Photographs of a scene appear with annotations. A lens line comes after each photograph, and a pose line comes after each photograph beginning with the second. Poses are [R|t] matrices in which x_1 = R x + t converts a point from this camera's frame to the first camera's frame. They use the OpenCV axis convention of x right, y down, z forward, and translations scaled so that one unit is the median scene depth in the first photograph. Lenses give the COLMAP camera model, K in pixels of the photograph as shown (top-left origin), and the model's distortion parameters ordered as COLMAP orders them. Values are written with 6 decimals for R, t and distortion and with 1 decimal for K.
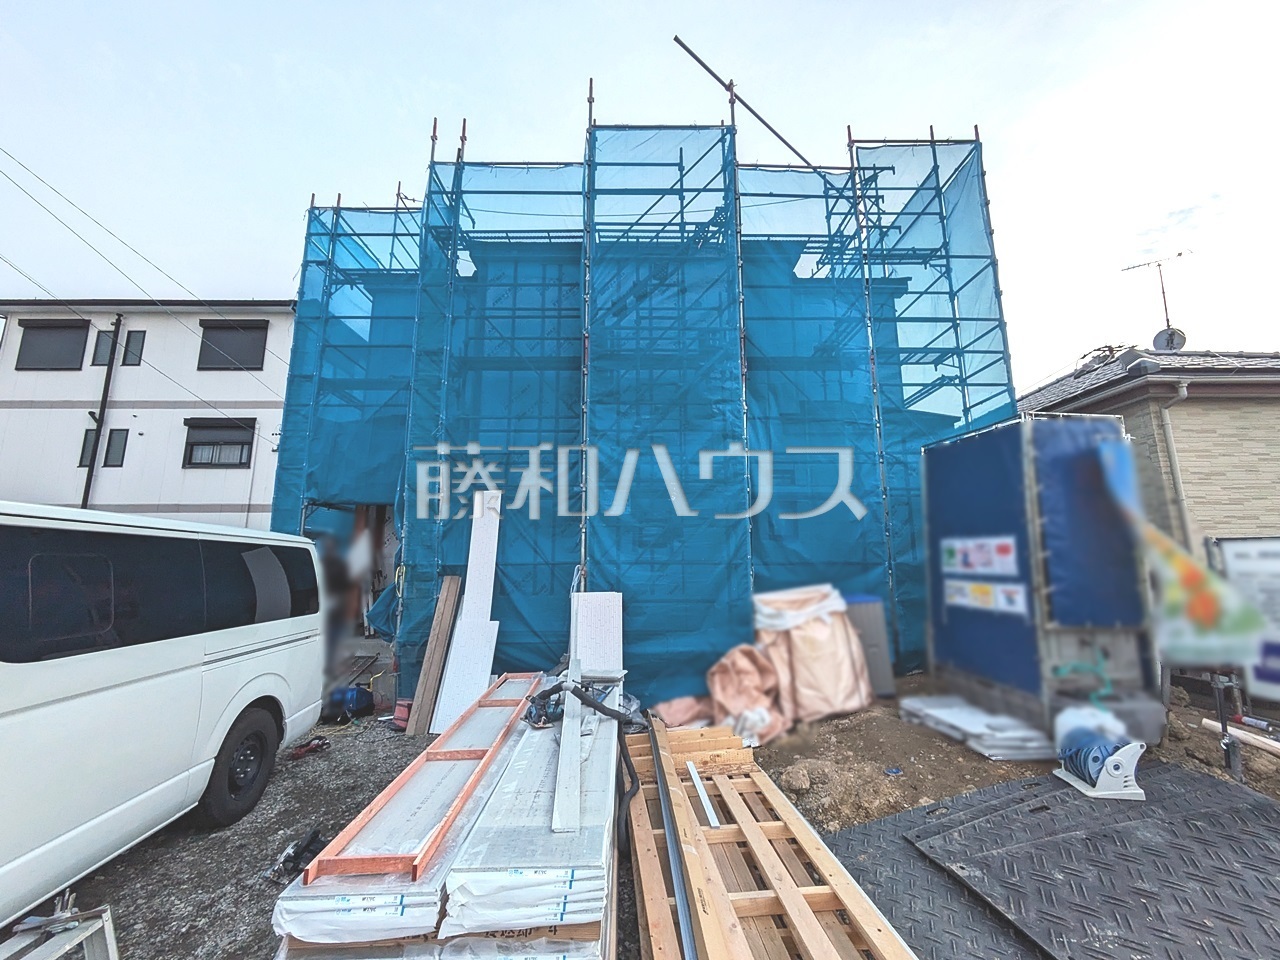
lens RADIAL K [[505.2, 0, 637.5], [0, 505.2, 481.0], [0, 0, 1]] dist [0.001287, 0.000640]
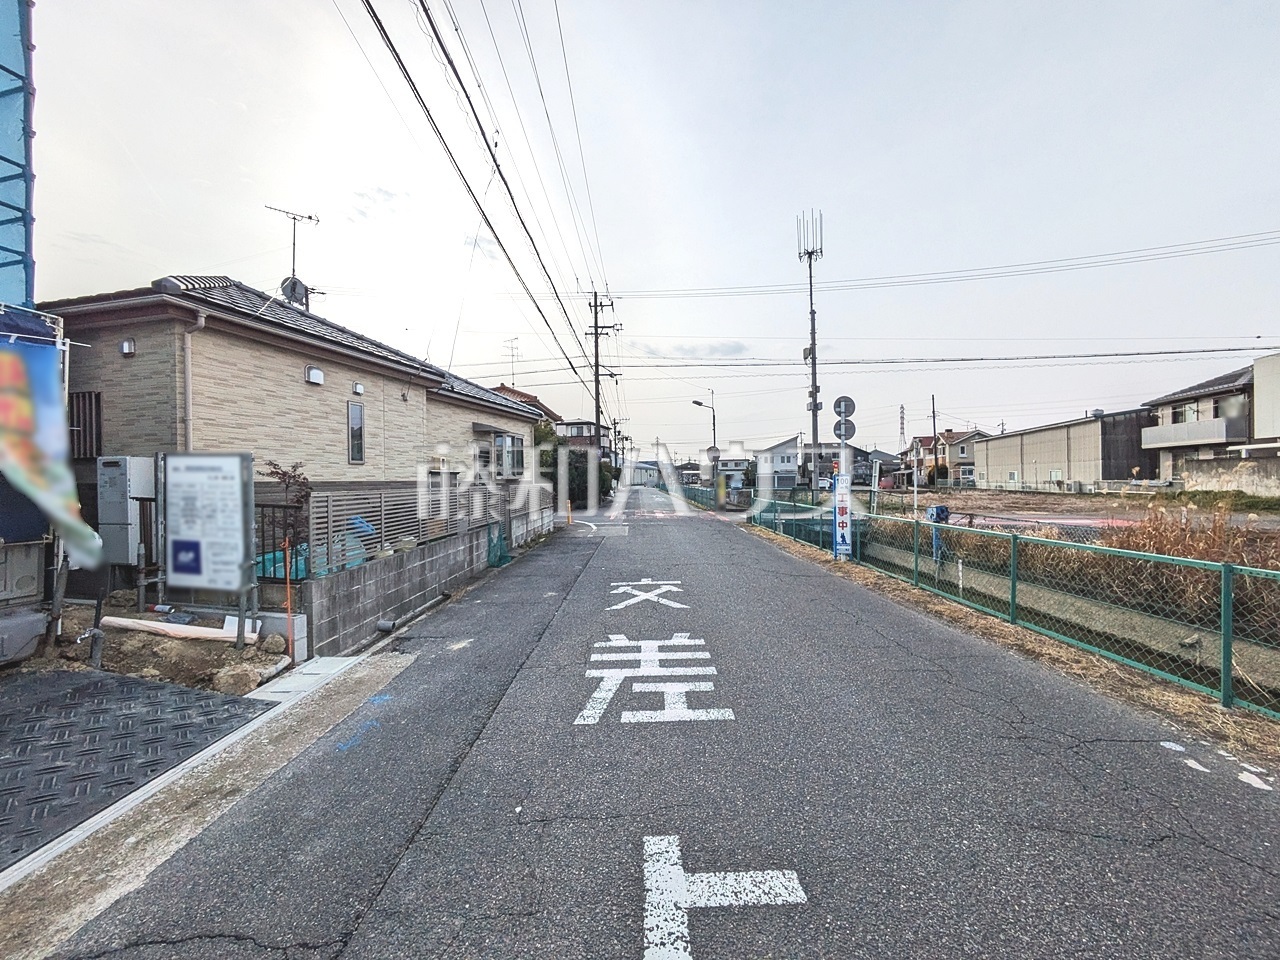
lens RADIAL K [[505.2, 0, 643.2], [0, 505.2, 480.6], [0, 0, 1]] dist [0.001287, 0.000640]
pose [[0.250787, -0.000359, 0.968042, 0.206877], [-0.155415, 0.987013, 0.040629, -0.023595], [-0.955485, -0.160637, 0.247474, -0.183038]]
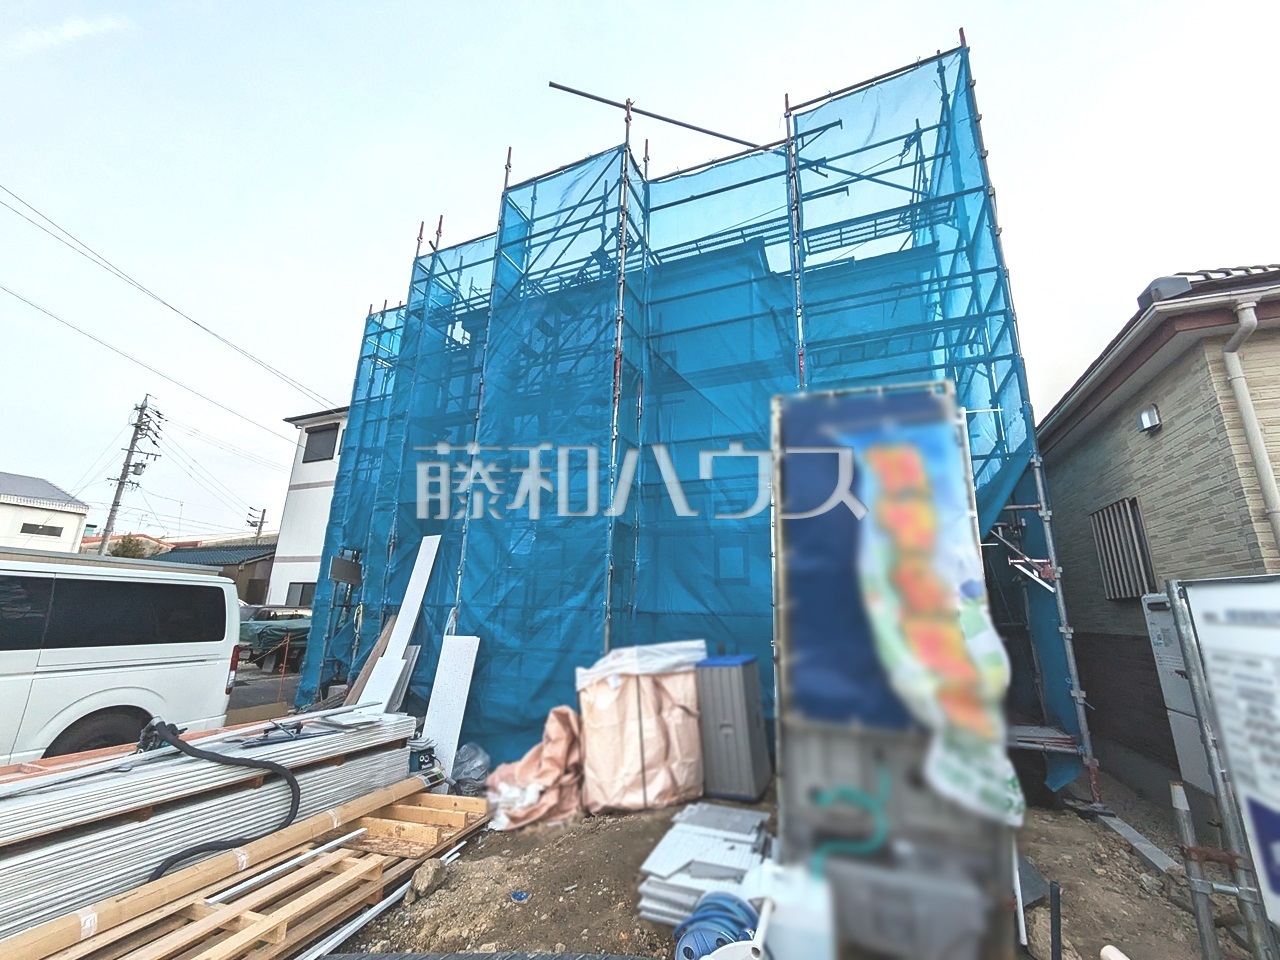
lens RADIAL K [[505.2, 0, 638.4], [0, 505.2, 480.6], [0, 0, 1]] dist [0.001287, 0.000640]
pose [[0.912680, -0.074921, -0.401749, 0.534298], [0.038549, 0.994452, -0.097877, 0.024055], [0.406853, 0.073844, 0.910504, 0.184272]]
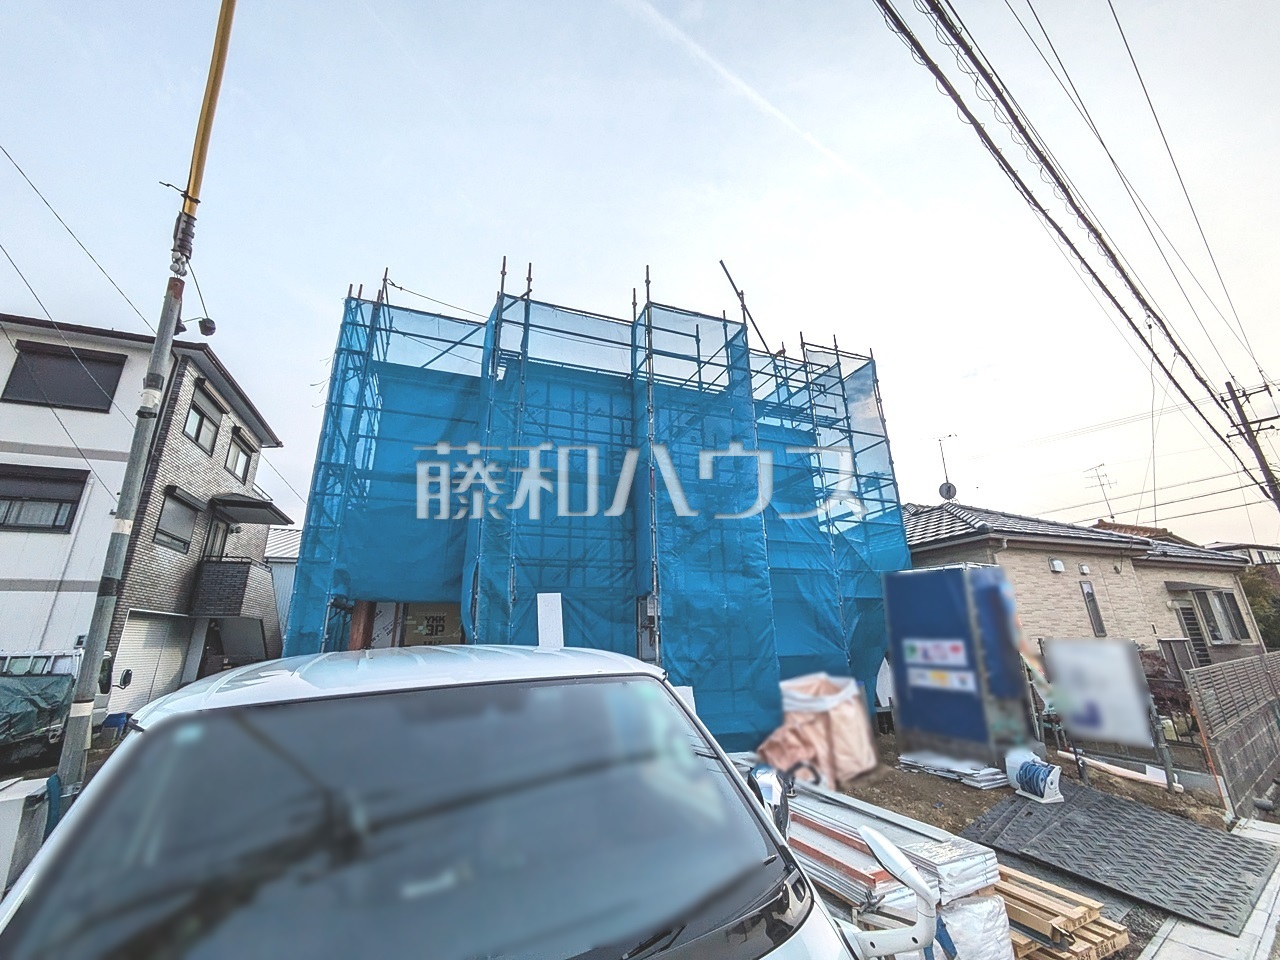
lens RADIAL K [[505.2, 0, 636.7], [0, 505.2, 482.3], [0, 0, 1]] dist [0.001287, 0.000640]
pose [[0.935446, 0.092337, 0.341197, -0.501636], [-0.044277, 0.988284, -0.146063, -0.064934], [-0.350686, 0.121527, 0.928574, -0.111684]]
